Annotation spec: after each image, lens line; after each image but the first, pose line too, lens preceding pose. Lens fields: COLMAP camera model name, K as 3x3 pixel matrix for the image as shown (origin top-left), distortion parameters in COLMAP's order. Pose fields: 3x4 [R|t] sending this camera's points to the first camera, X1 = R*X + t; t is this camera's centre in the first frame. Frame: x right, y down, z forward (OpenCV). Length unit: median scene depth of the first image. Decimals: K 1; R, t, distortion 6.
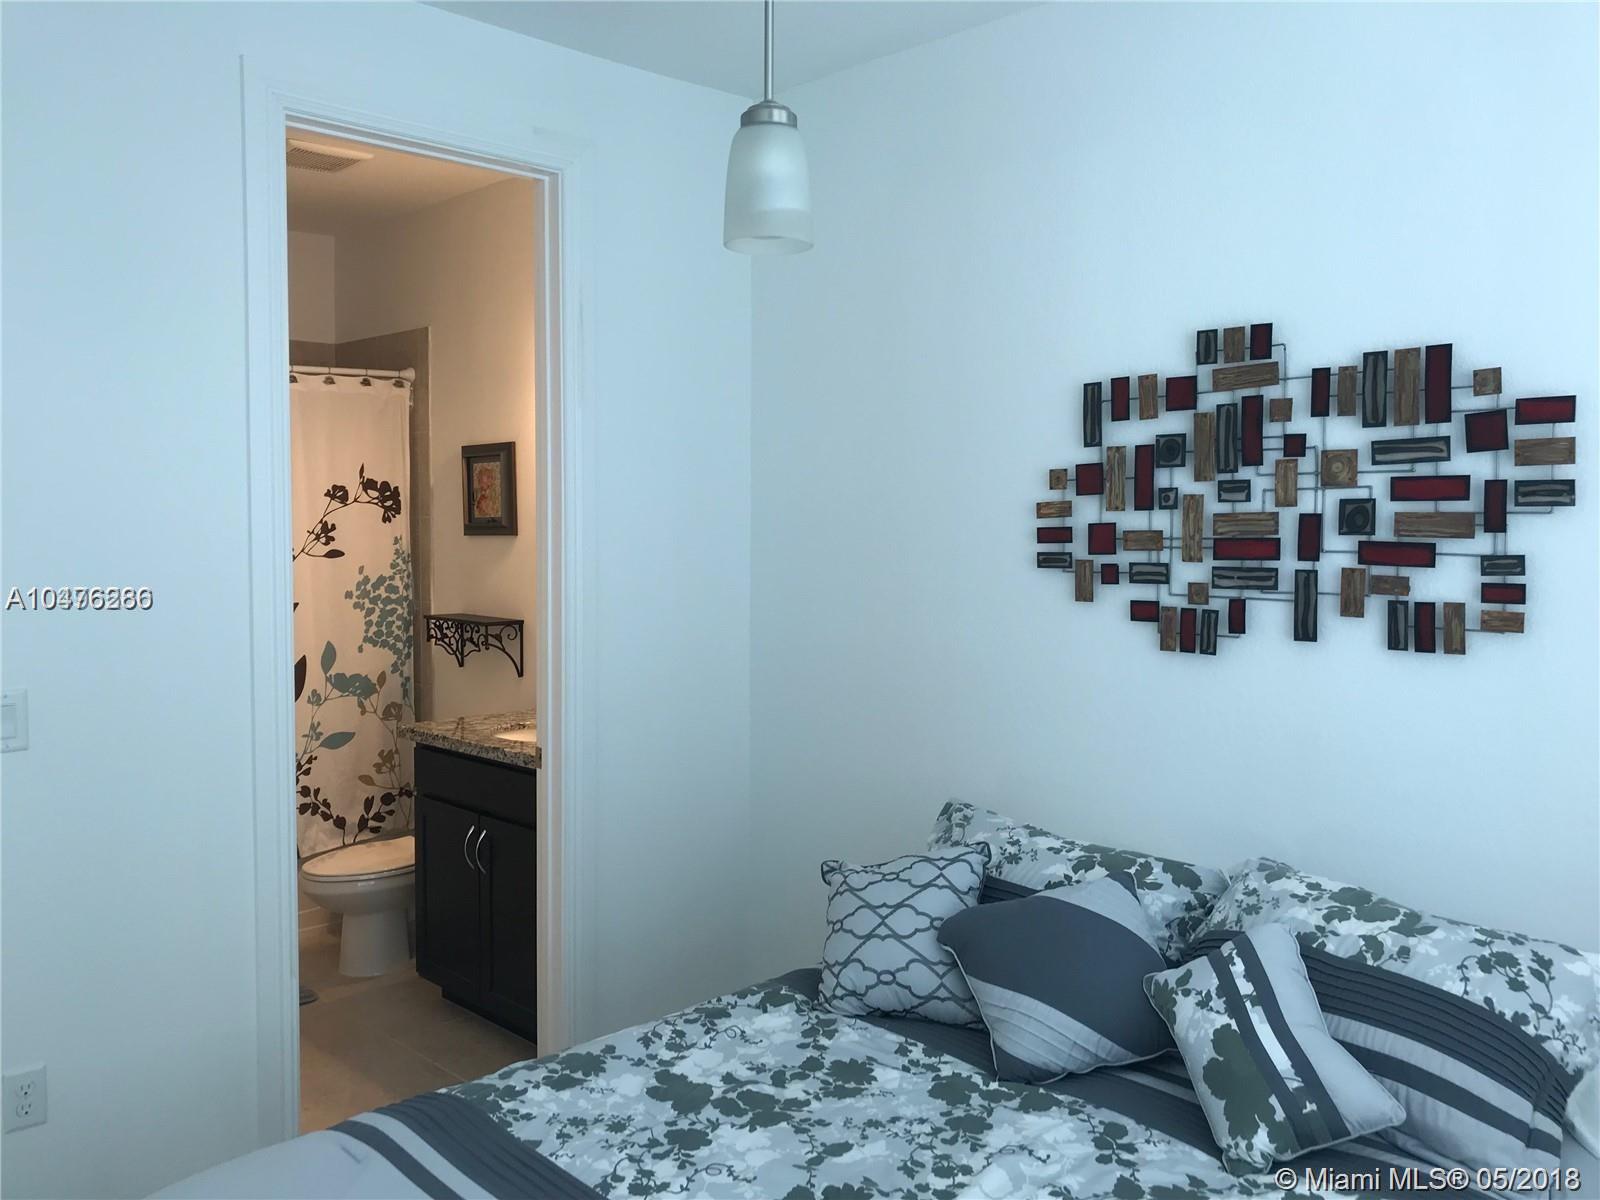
lens RADIAL K [[1305.7, 0, 767.8], [0, 1305.7, 599.4], [0, 0, 1]] dist [0.053077, -0.005141]
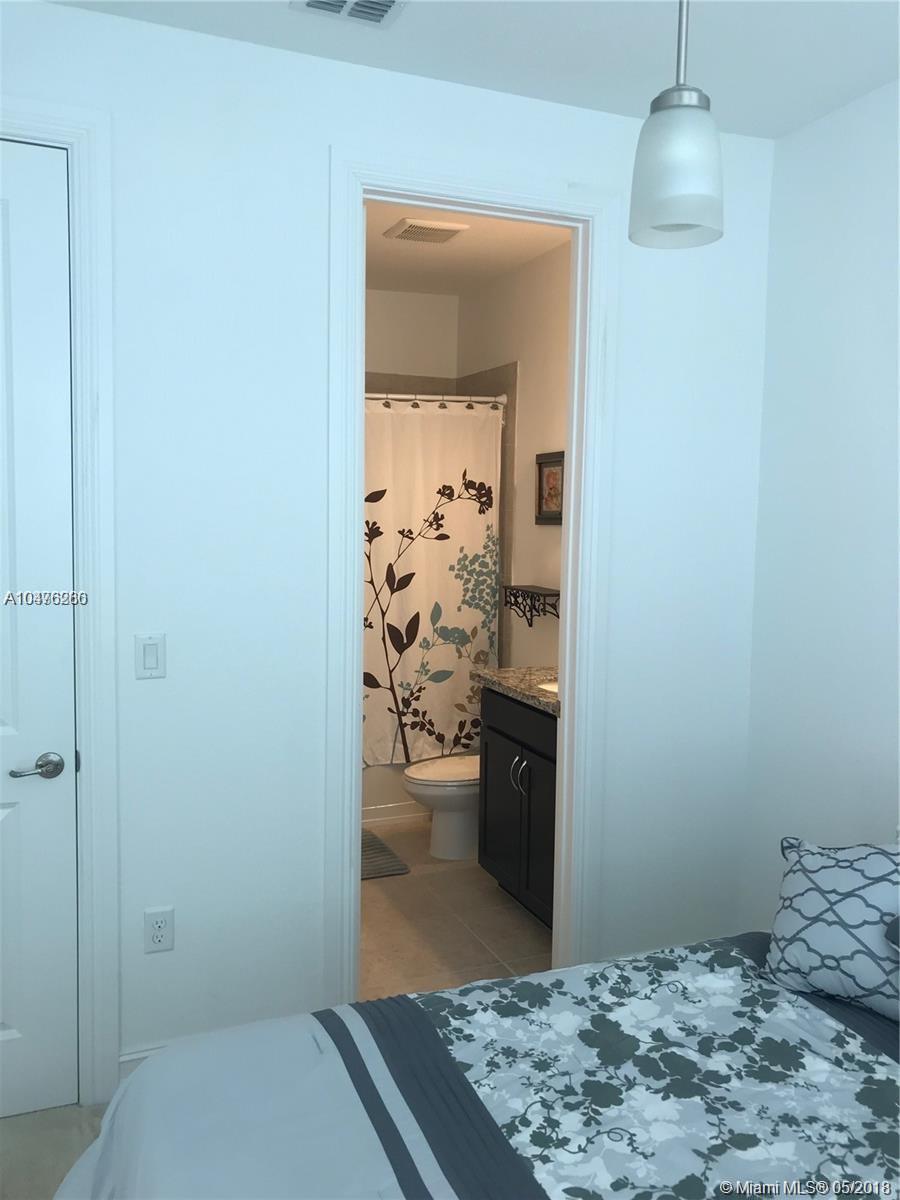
lens RADIAL K [[969.2, 0, 461.7], [0, 969.2, 595.6], [0, 0, 1]] dist [0.078722, -0.063903]
pose [[0.932668, 0.044755, -0.357948, 0.083953], [-0.035389, 0.998839, 0.032677, -0.015937], [0.358995, -0.017809, 0.933169, 0.174871]]
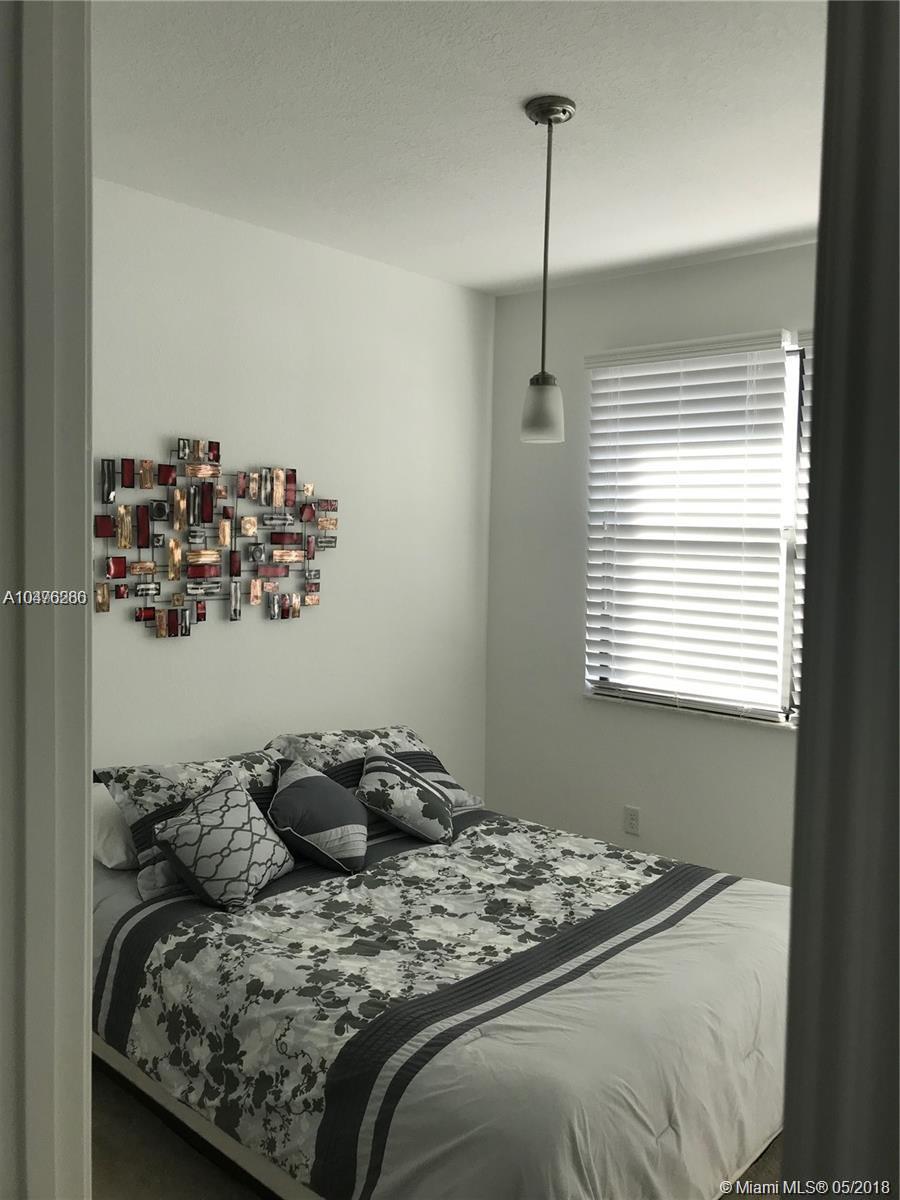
lens RADIAL K [[979.3, 0, 450.0], [0, 979.3, 600.0], [0, 0, 1]] dist [0.053077, -0.005141]
pose [[-0.047572, -0.076270, 0.995952, -1.034490], [0.040713, 0.996104, 0.078226, -0.098416], [-0.998038, 0.044270, -0.044282, 0.823957]]
